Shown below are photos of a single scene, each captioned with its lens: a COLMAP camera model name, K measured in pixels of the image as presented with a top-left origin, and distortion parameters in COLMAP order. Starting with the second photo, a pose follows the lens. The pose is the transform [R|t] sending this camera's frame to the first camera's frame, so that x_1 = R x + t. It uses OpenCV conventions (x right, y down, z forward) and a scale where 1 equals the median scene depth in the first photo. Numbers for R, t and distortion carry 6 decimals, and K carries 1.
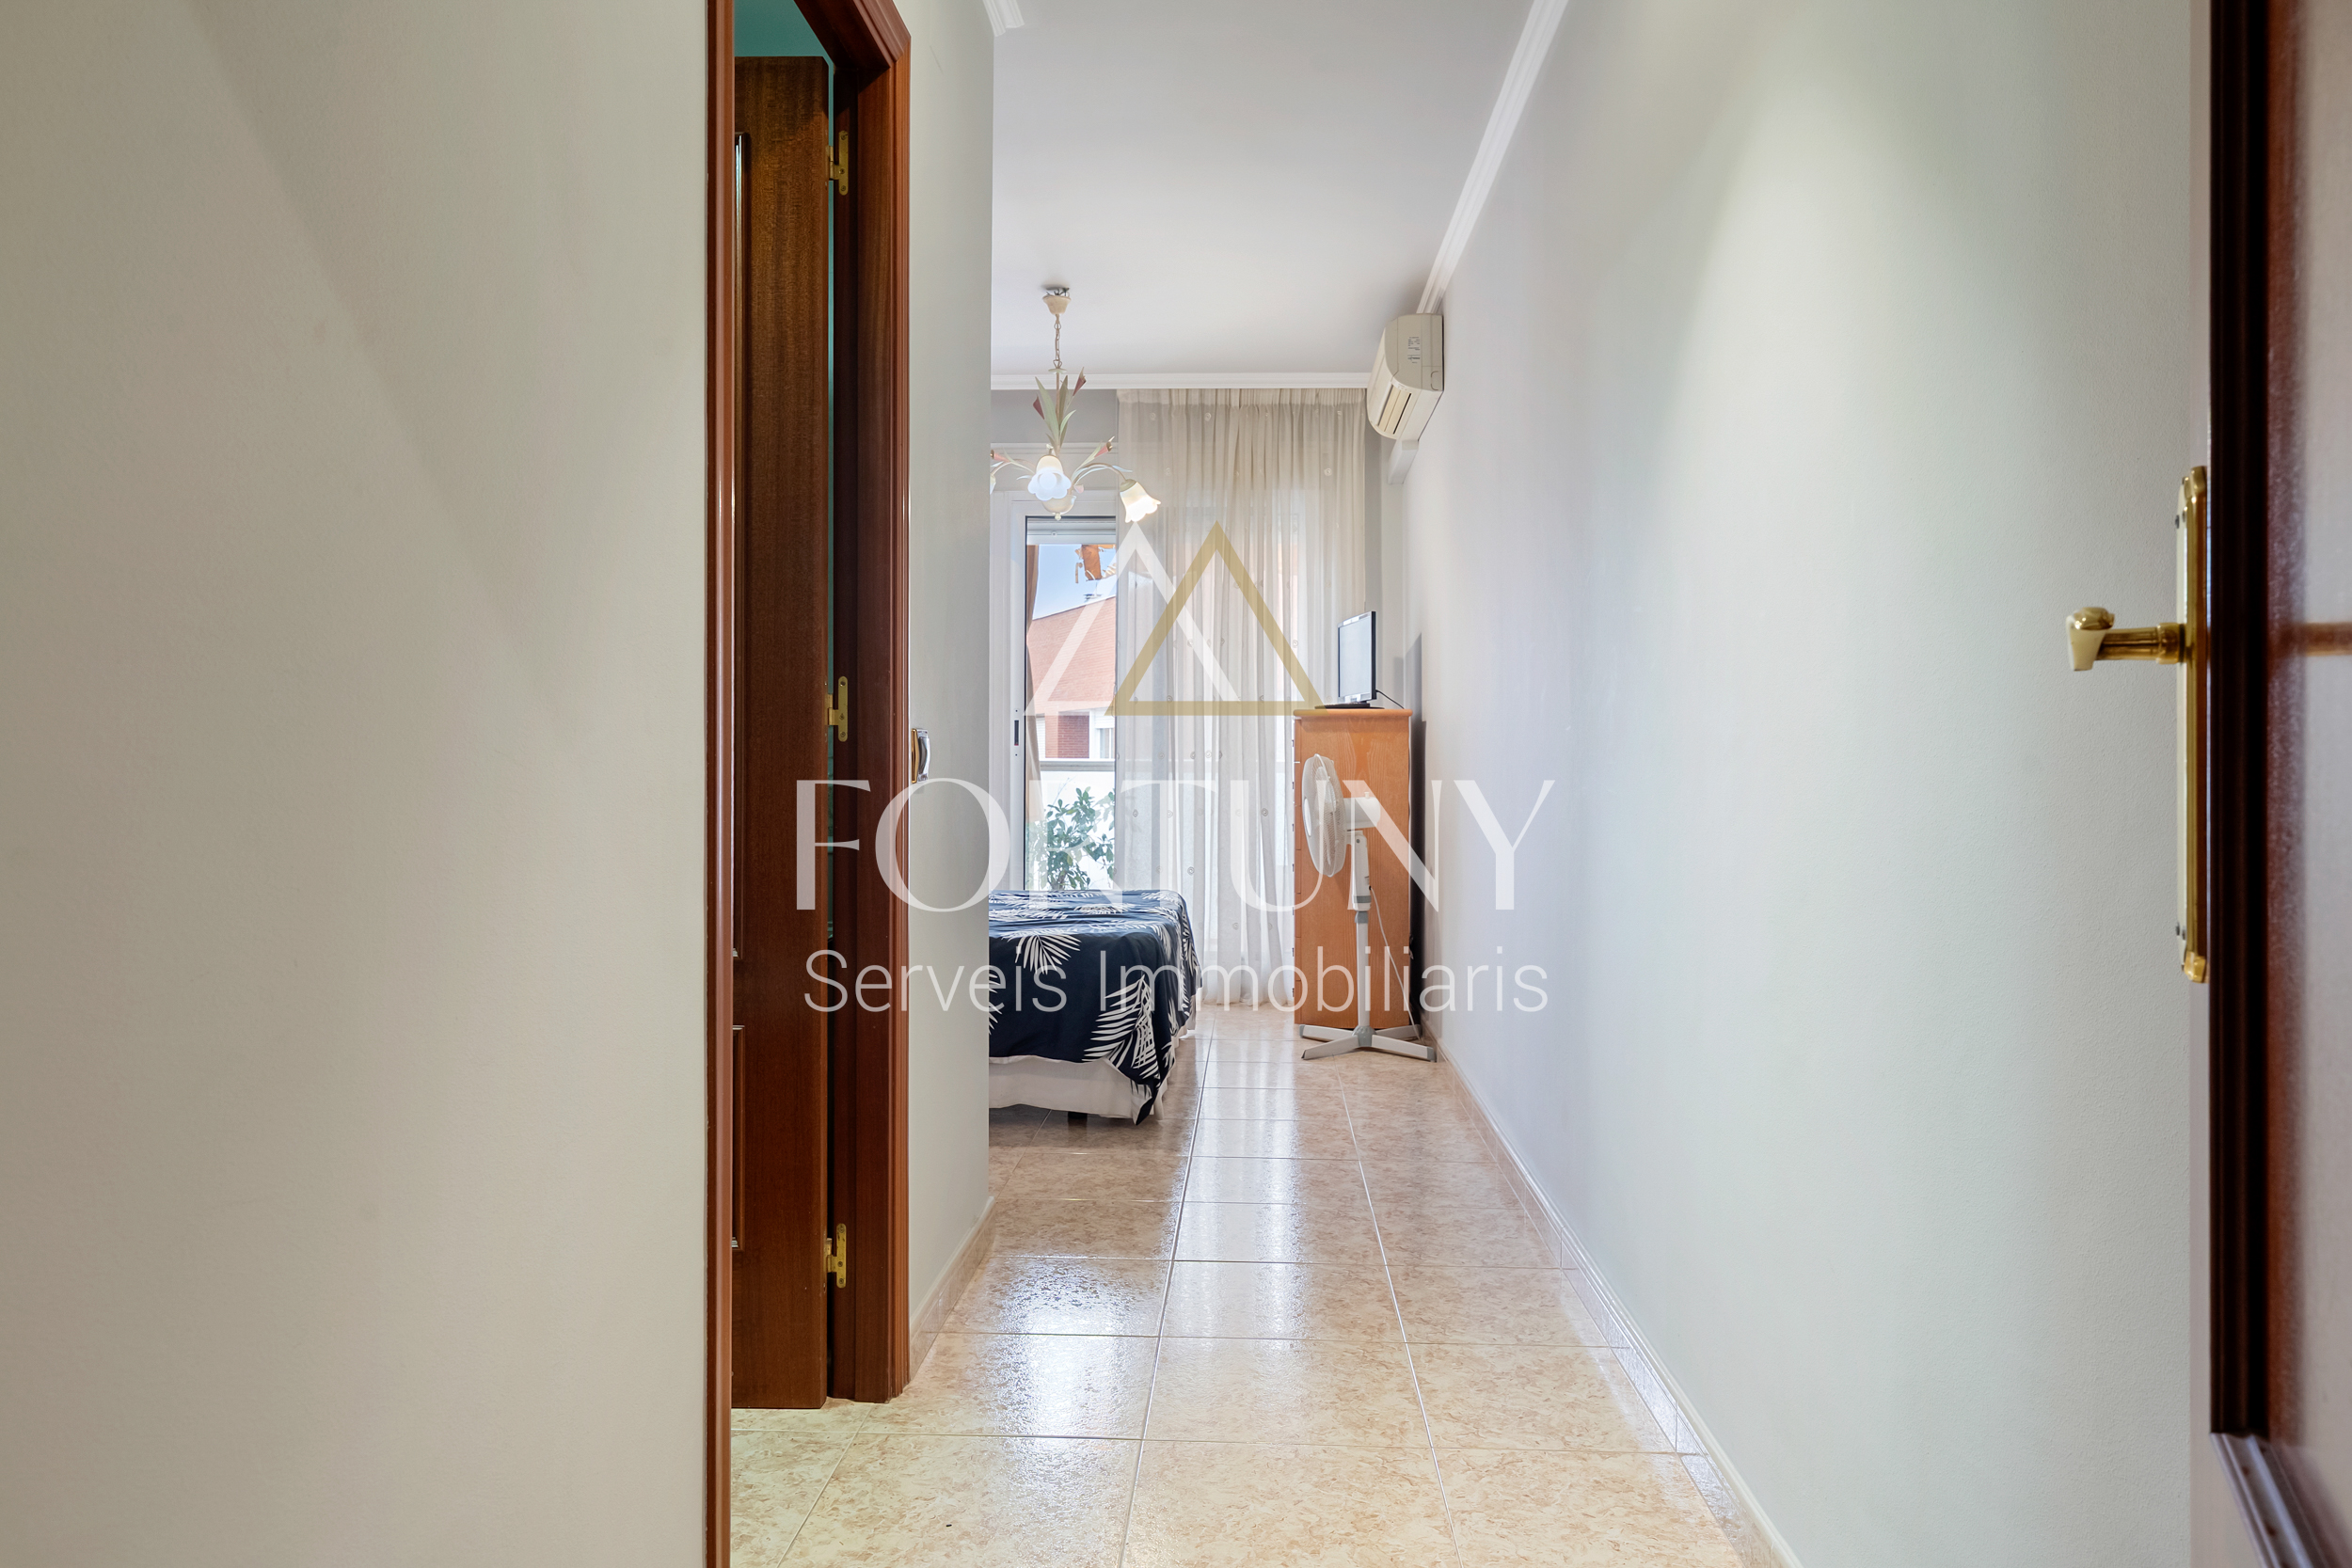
lens RADIAL K [[1609.7, 0, 1175.9], [0, 1609.7, 758.8], [0, 0, 1]] dist [0.002747, 0.000127]
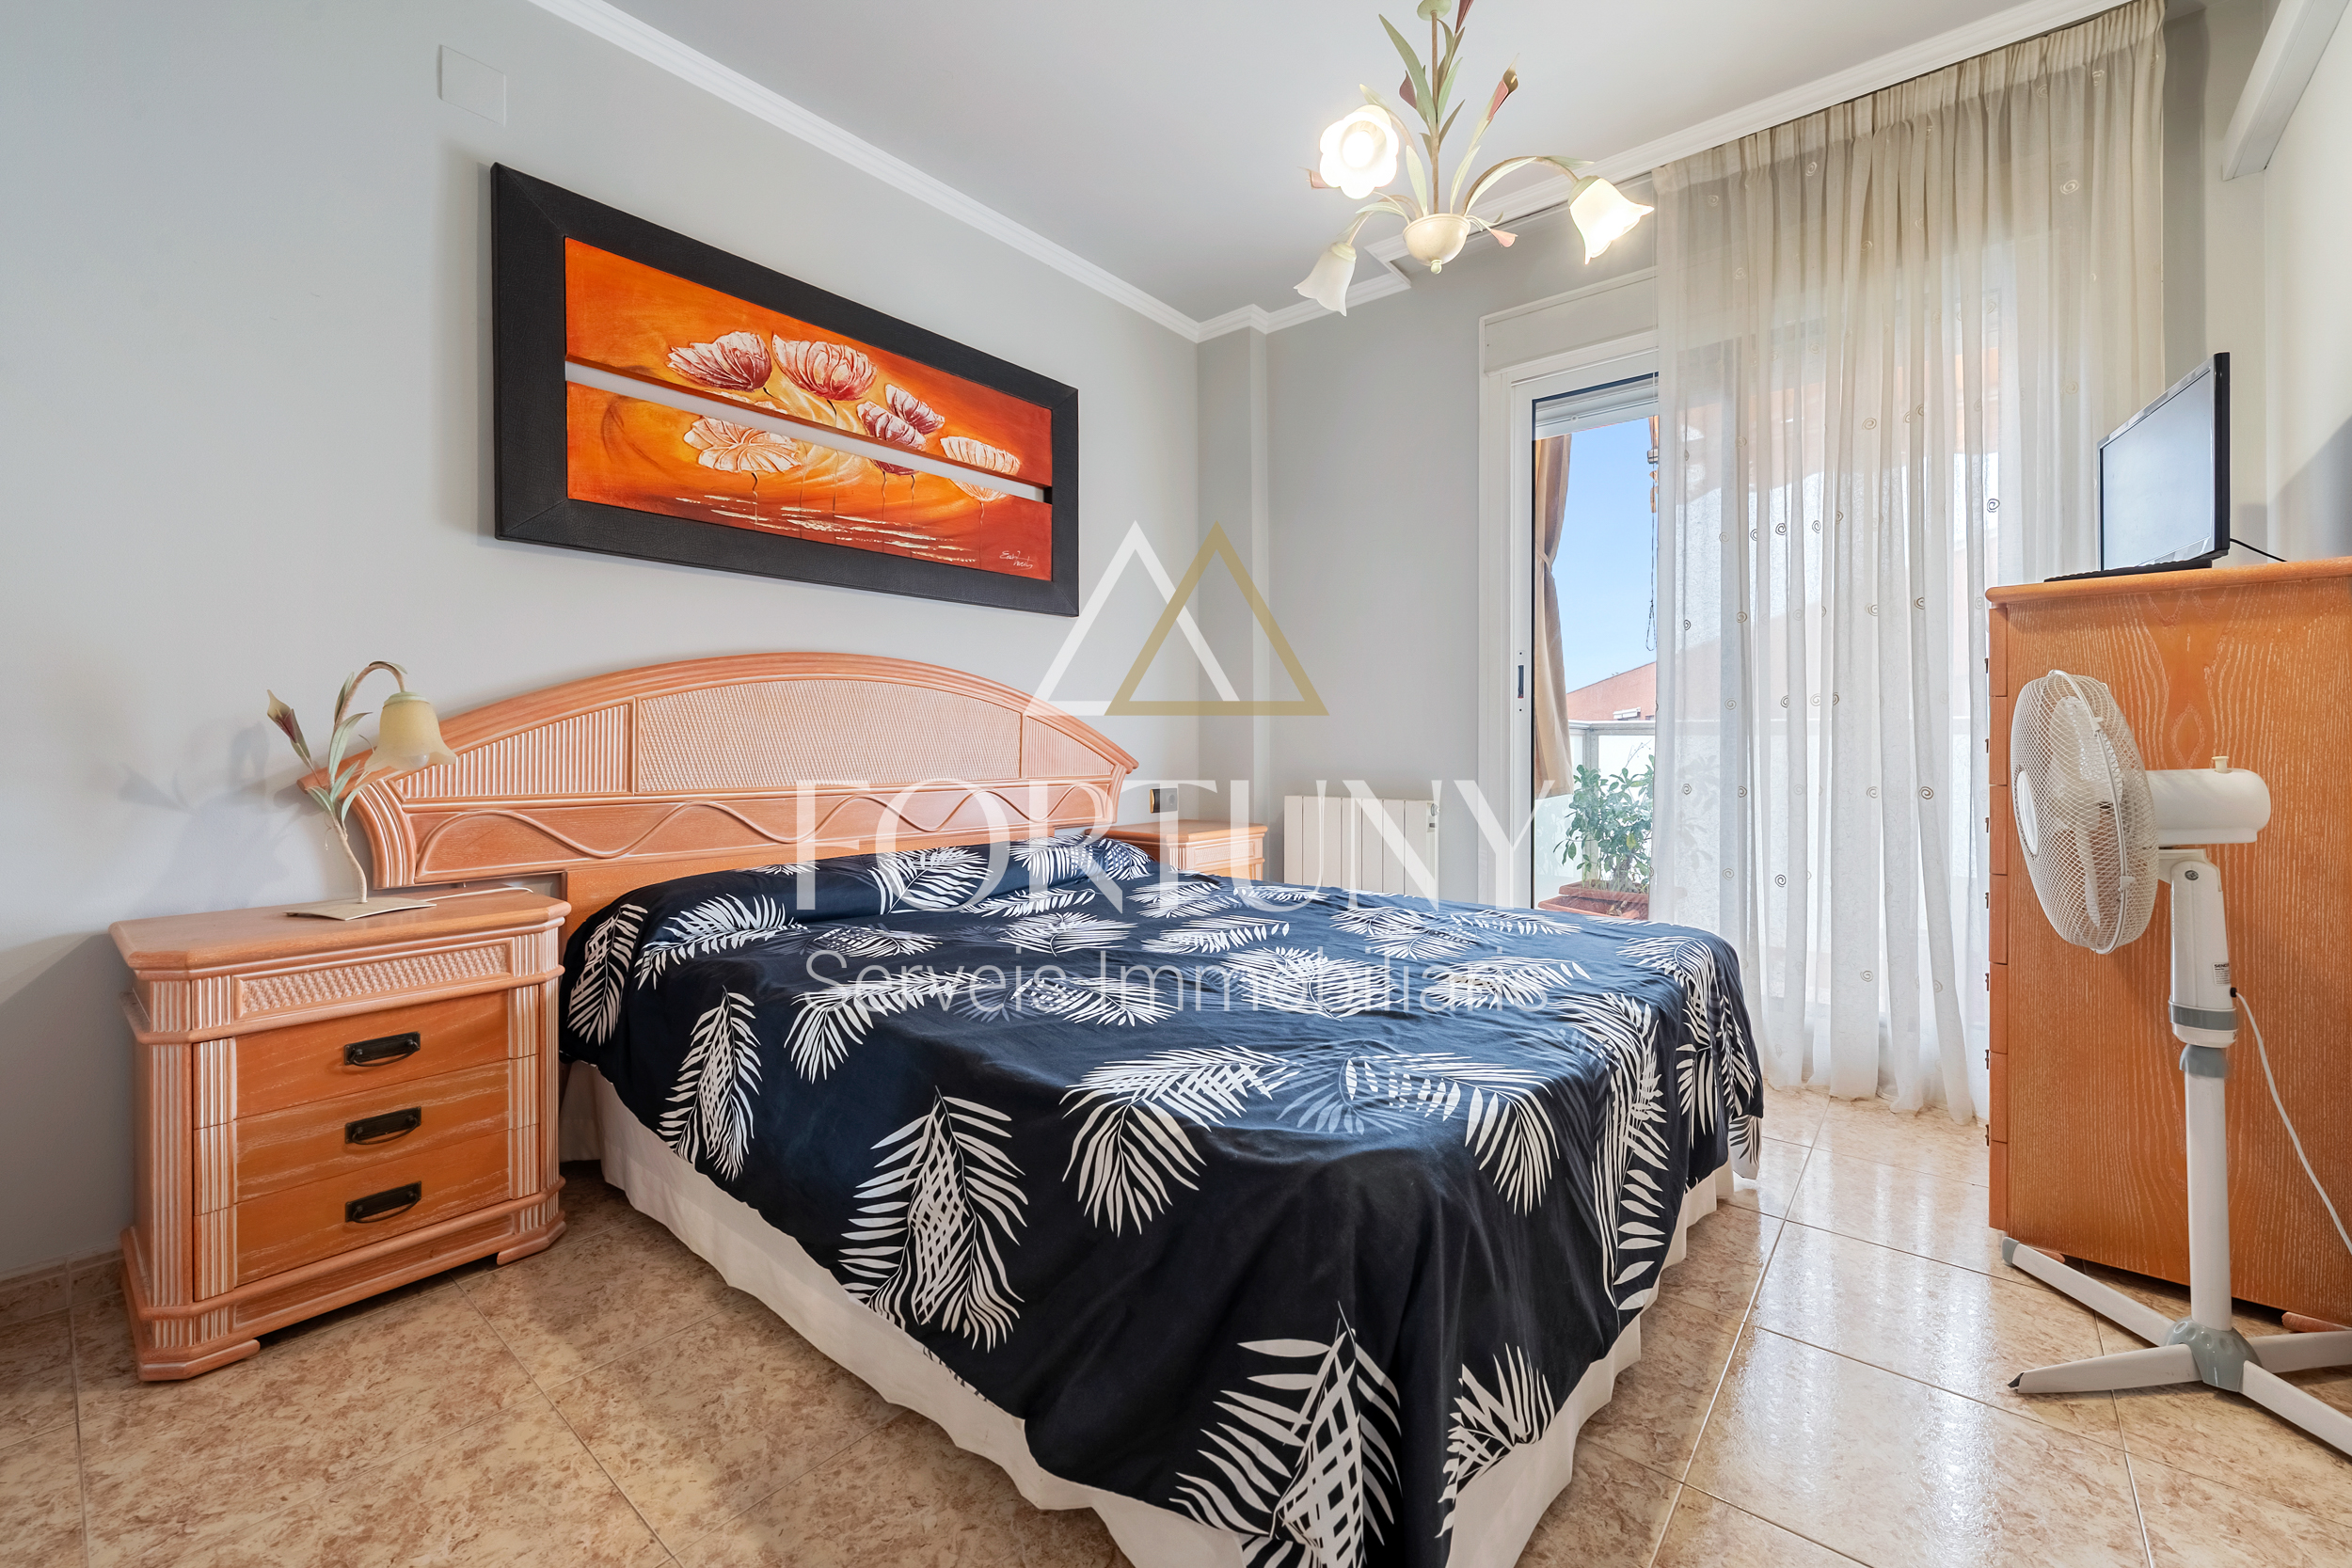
lens RADIAL K [[936.2, 0, 1182.3], [0, 936.2, 744.1], [0, 0, 1]] dist [-0.001065, -0.000006]
pose [[0.800566, 0.000223, -0.599244, 0.043509], [-0.000680, 1.000000, -0.000536, 0.015587], [0.599244, 0.000836, 0.800566, 0.570723]]
